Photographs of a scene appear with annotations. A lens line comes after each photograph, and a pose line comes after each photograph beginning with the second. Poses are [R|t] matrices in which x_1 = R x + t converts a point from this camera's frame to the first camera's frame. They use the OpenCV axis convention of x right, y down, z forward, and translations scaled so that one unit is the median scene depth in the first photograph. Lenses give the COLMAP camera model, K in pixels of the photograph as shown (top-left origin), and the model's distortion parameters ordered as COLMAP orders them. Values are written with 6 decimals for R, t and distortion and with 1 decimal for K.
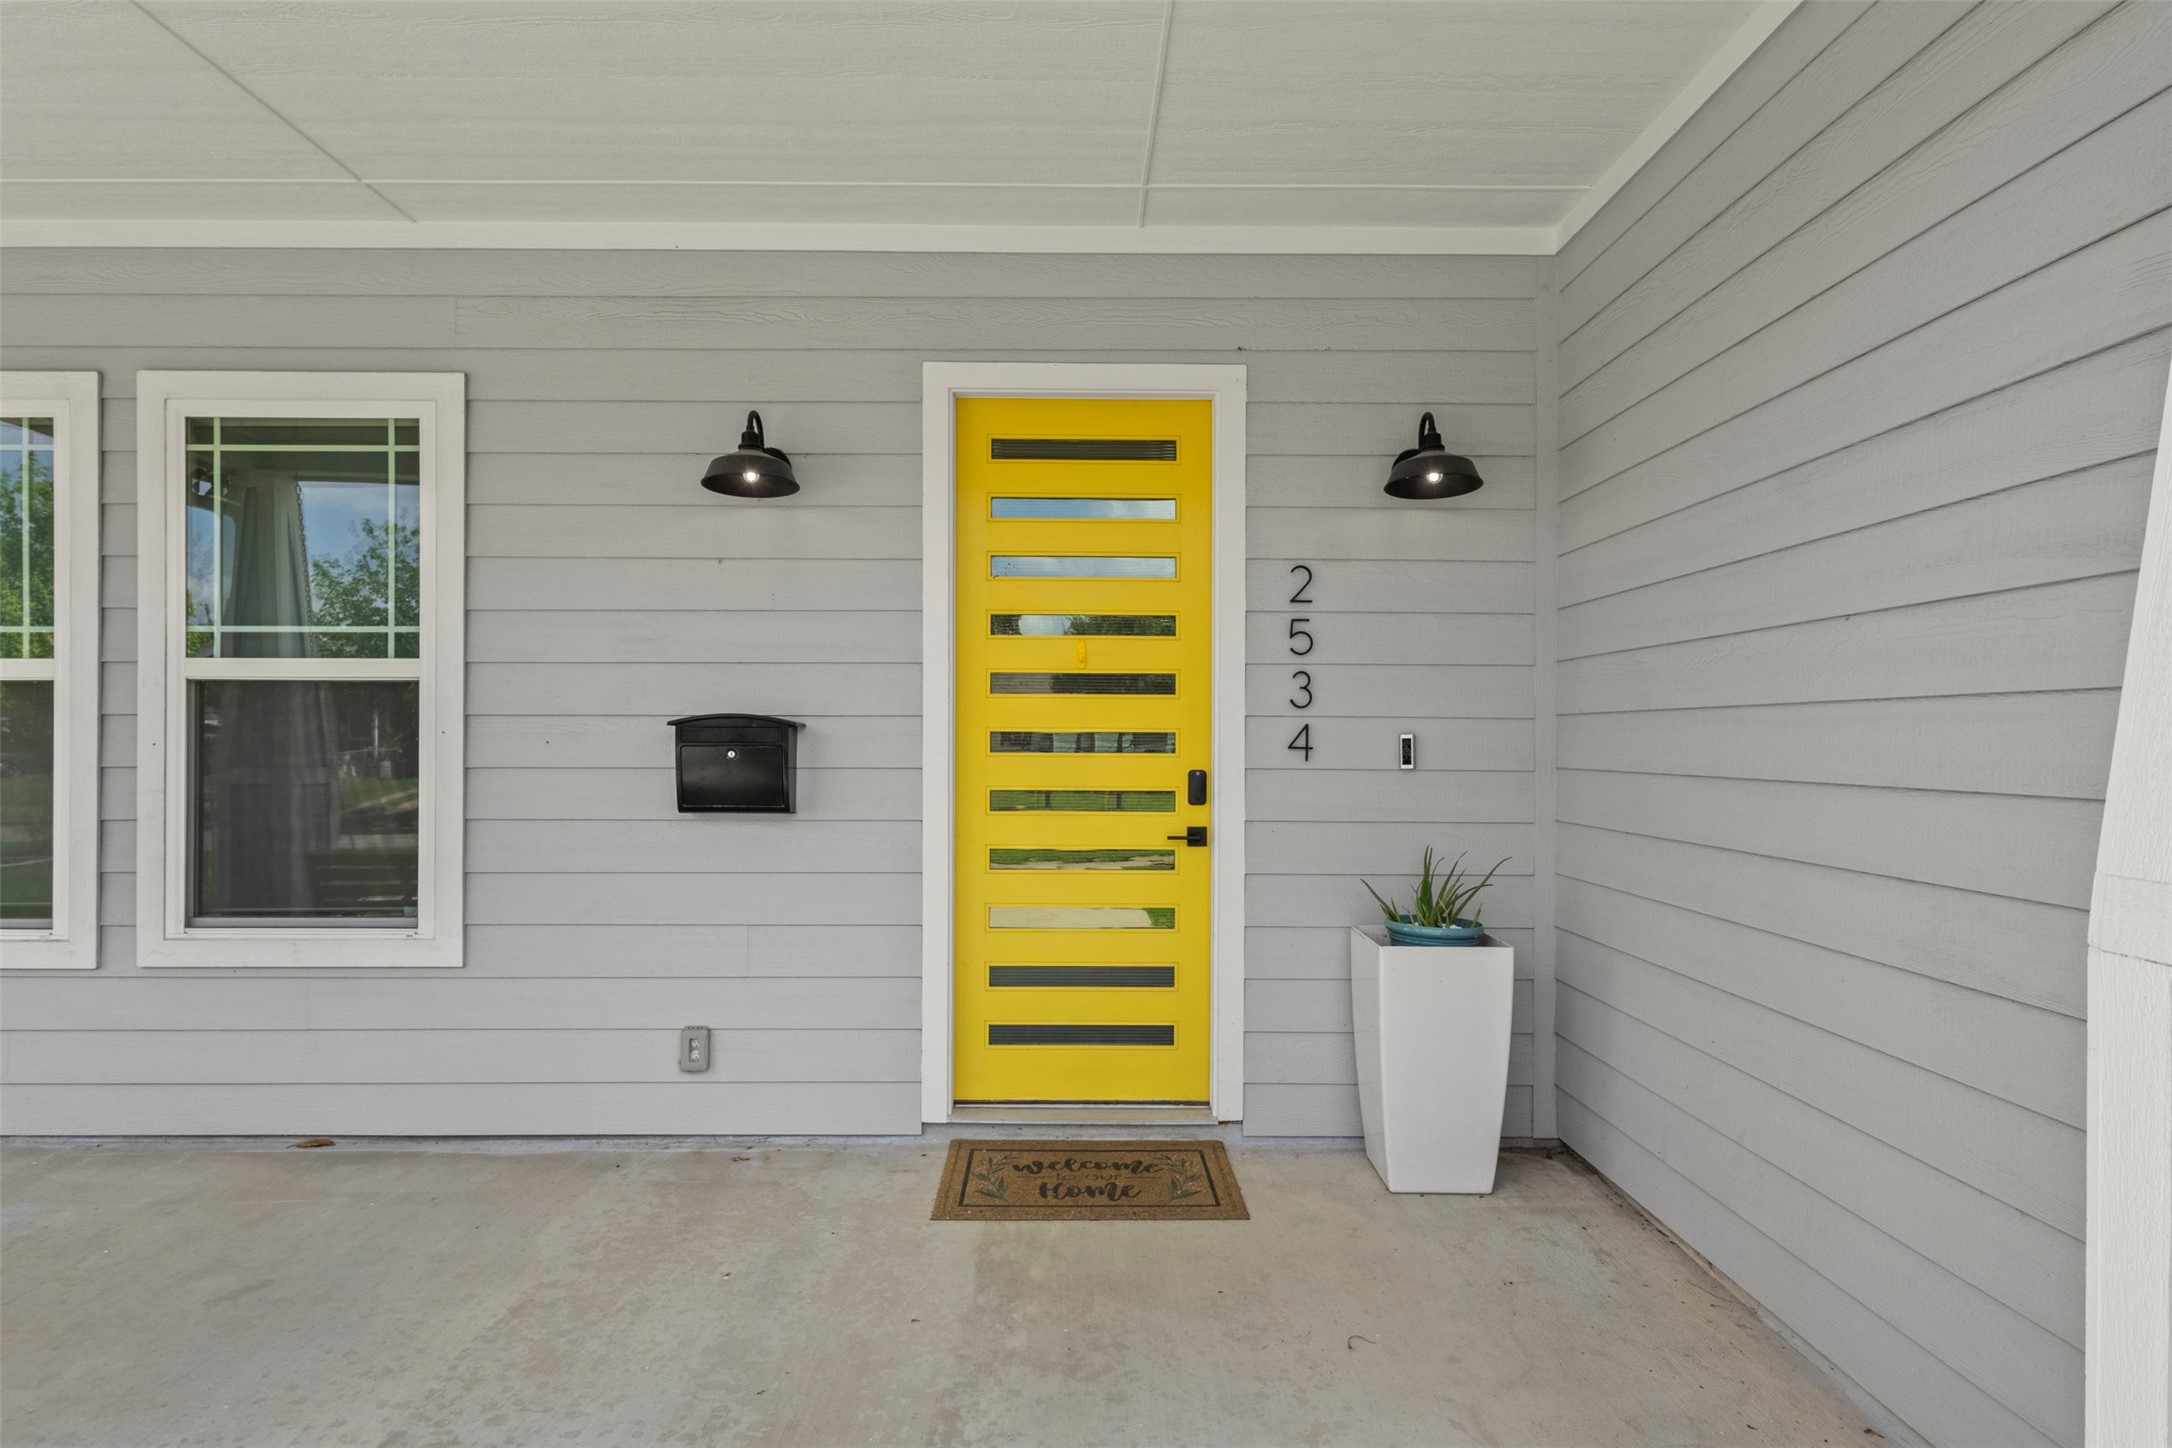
lens RADIAL K [[1223.2, 0, 1087.5], [0, 1223.2, 727.1], [0, 0, 1]] dist [-0.006966, -0.005203]
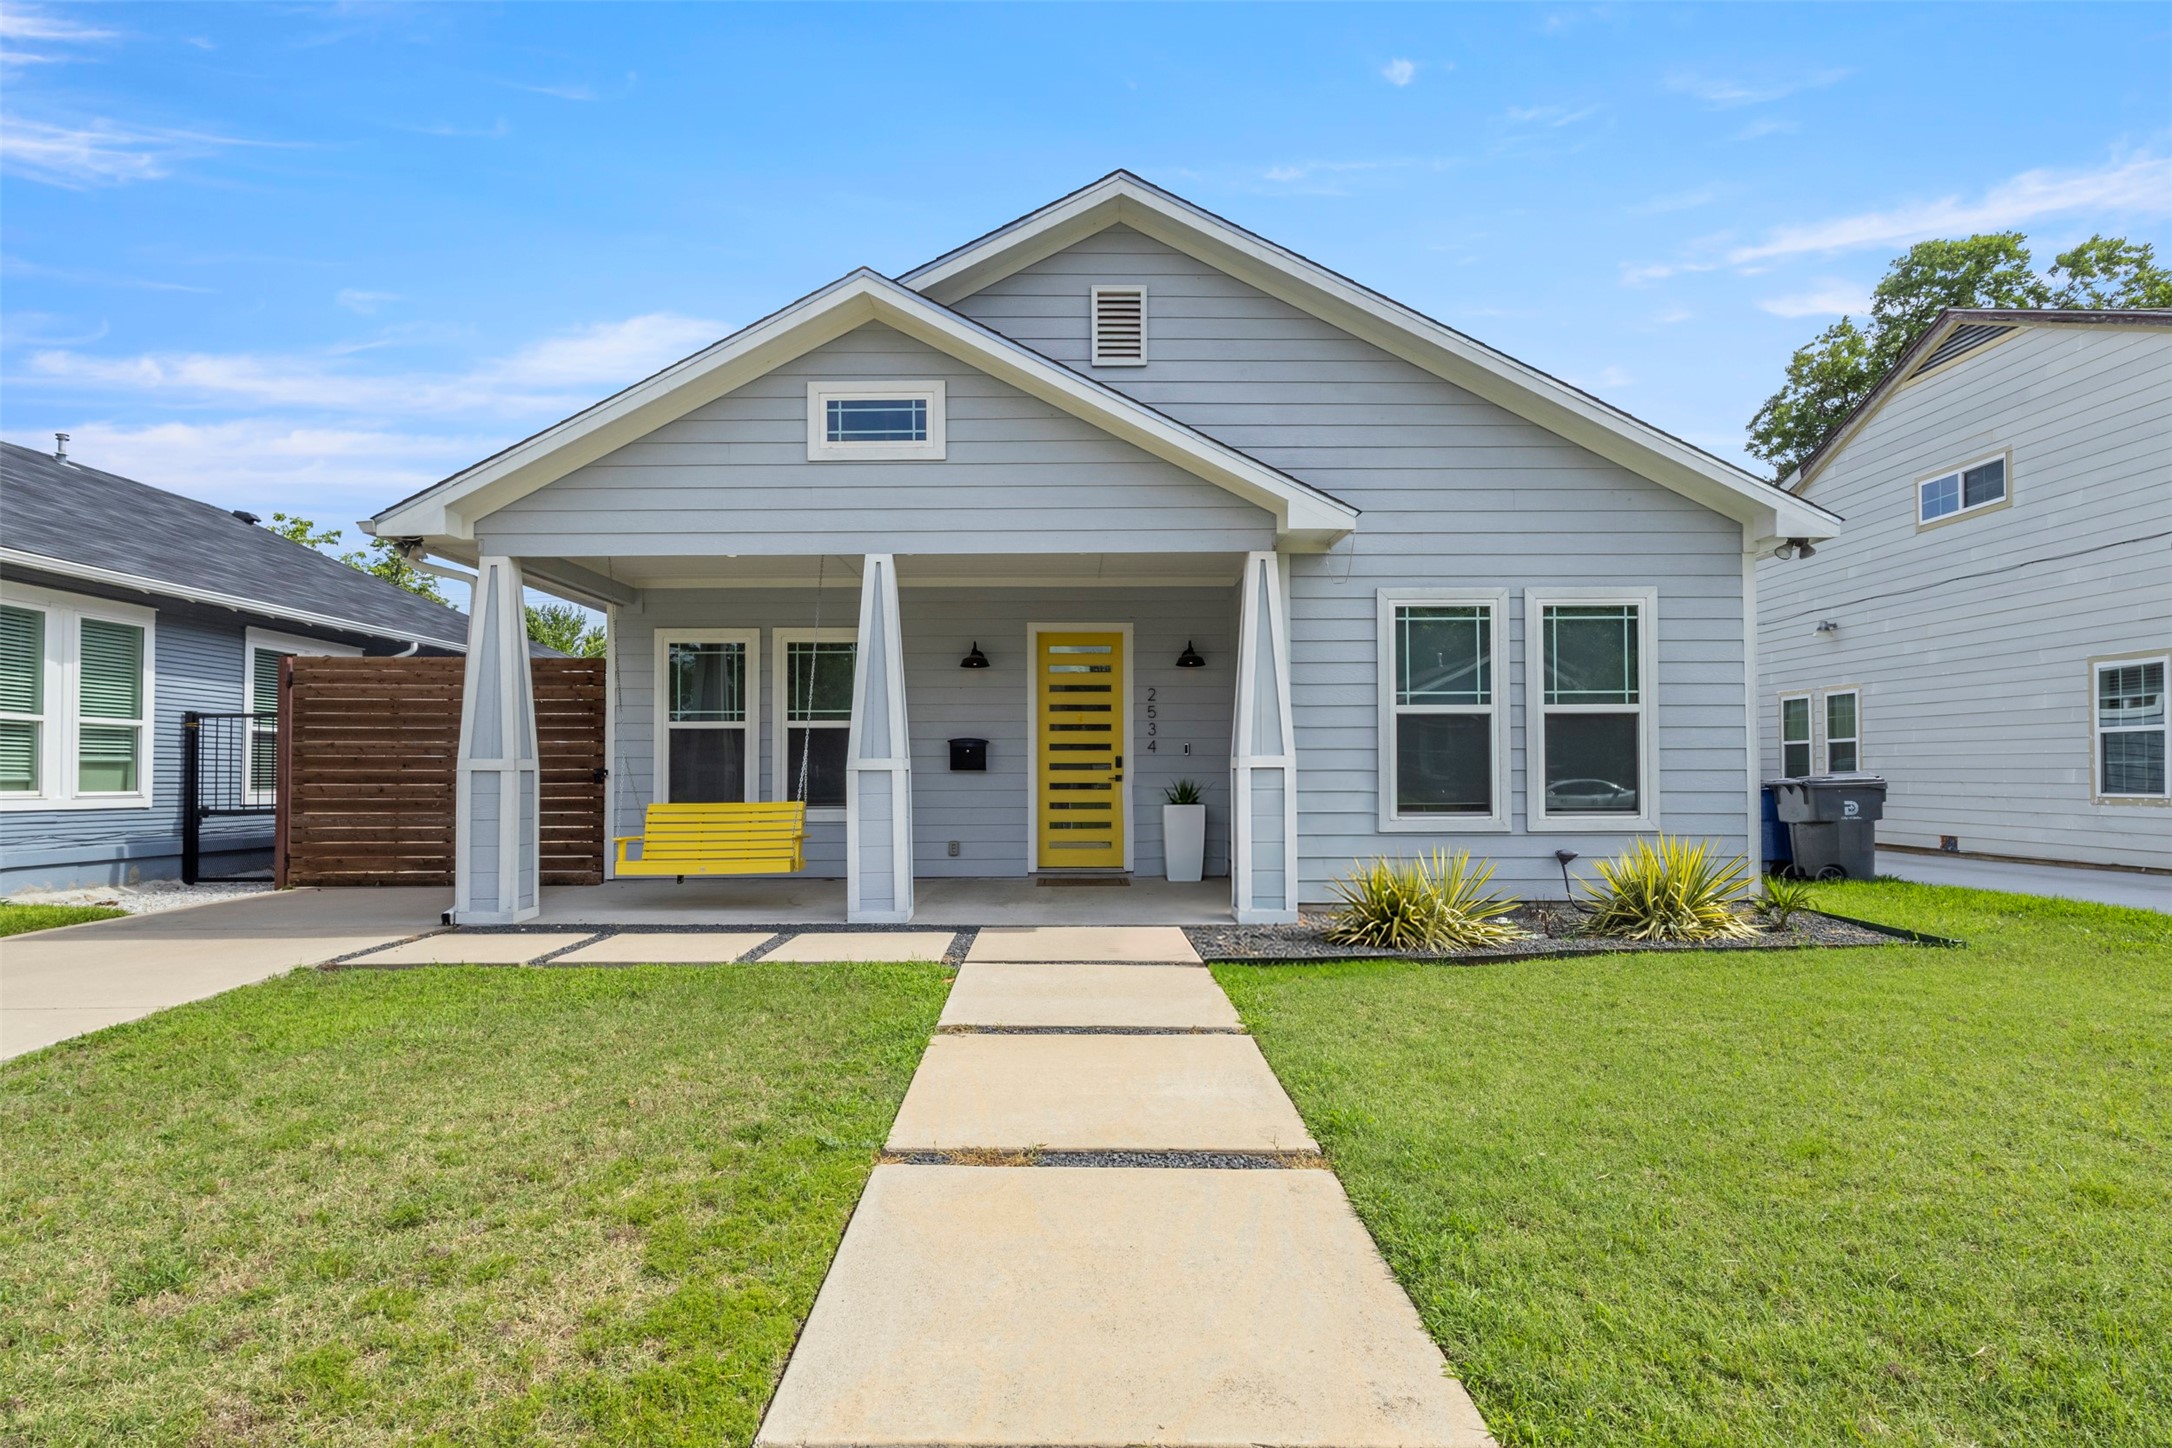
lens RADIAL K [[1223.2, 0, 1039.0], [0, 1223.2, 747.3], [0, 0, 1]] dist [-0.006966, -0.005203]
pose [[0.999258, -0.005304, -0.038147, 0.009111], [0.004645, 0.999839, -0.017354, 0.066163], [0.038233, 0.017164, 0.999121, -2.051101]]
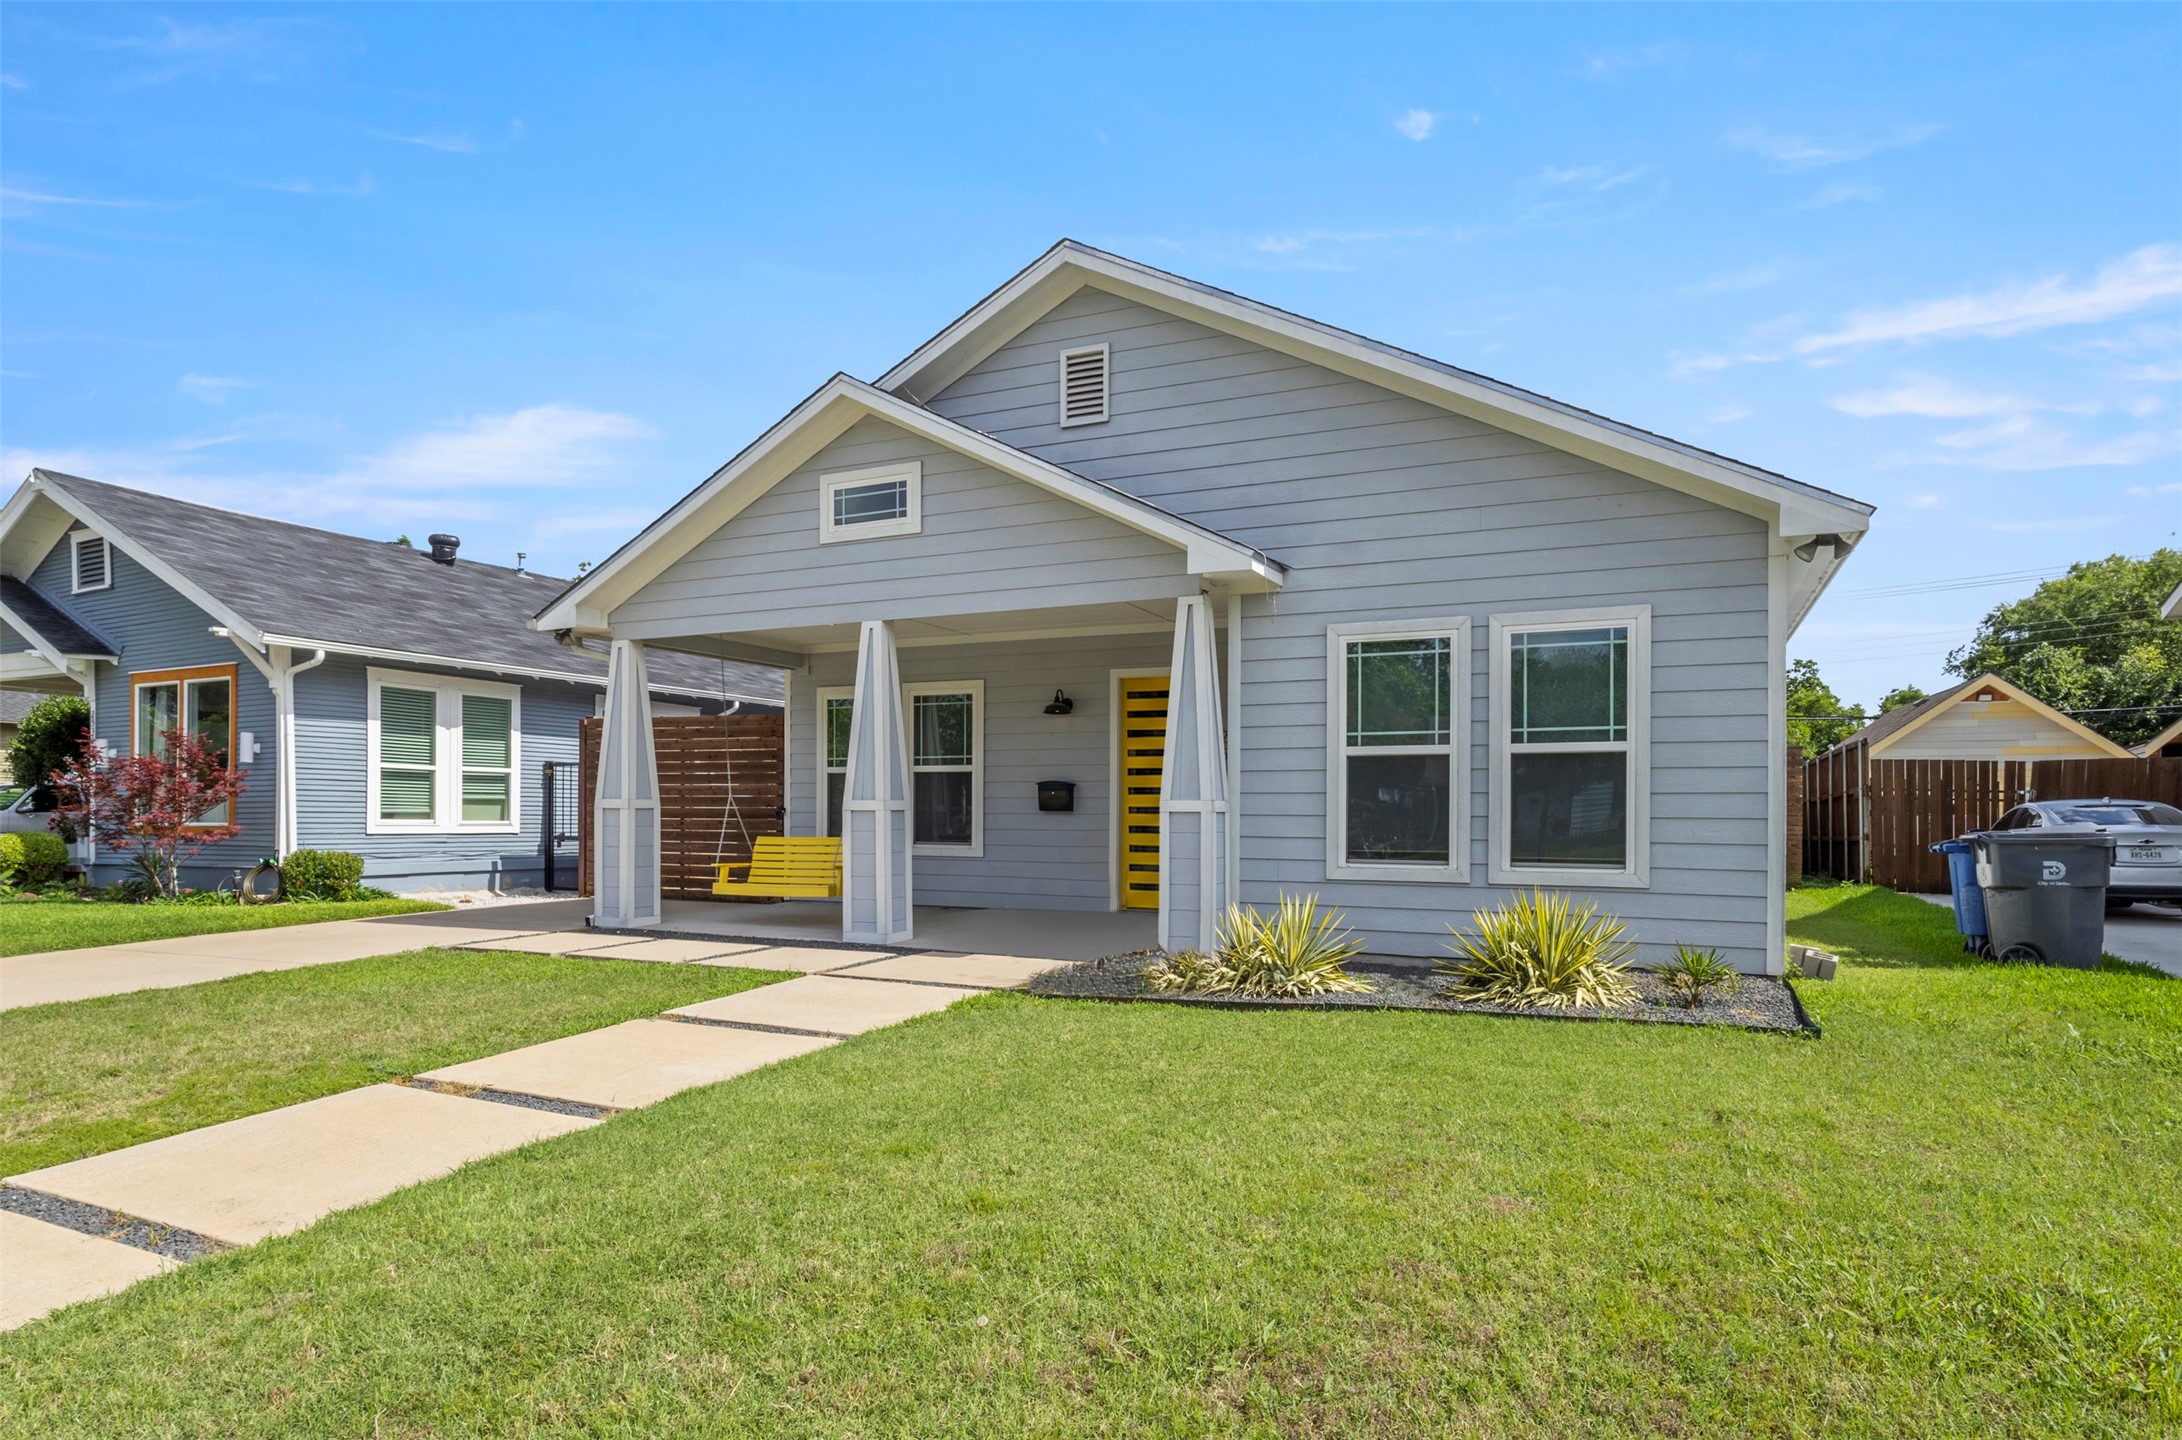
lens RADIAL K [[1228.8, 0, 1032.4], [0, 1228.8, 817.4], [0, 0, 1]] dist [-0.006966, -0.005203]
pose [[0.881613, 0.006433, -0.471928, 1.205196], [-0.001400, 0.999938, 0.011014, 0.052204], [0.471970, -0.009049, 0.881568, -1.931269]]
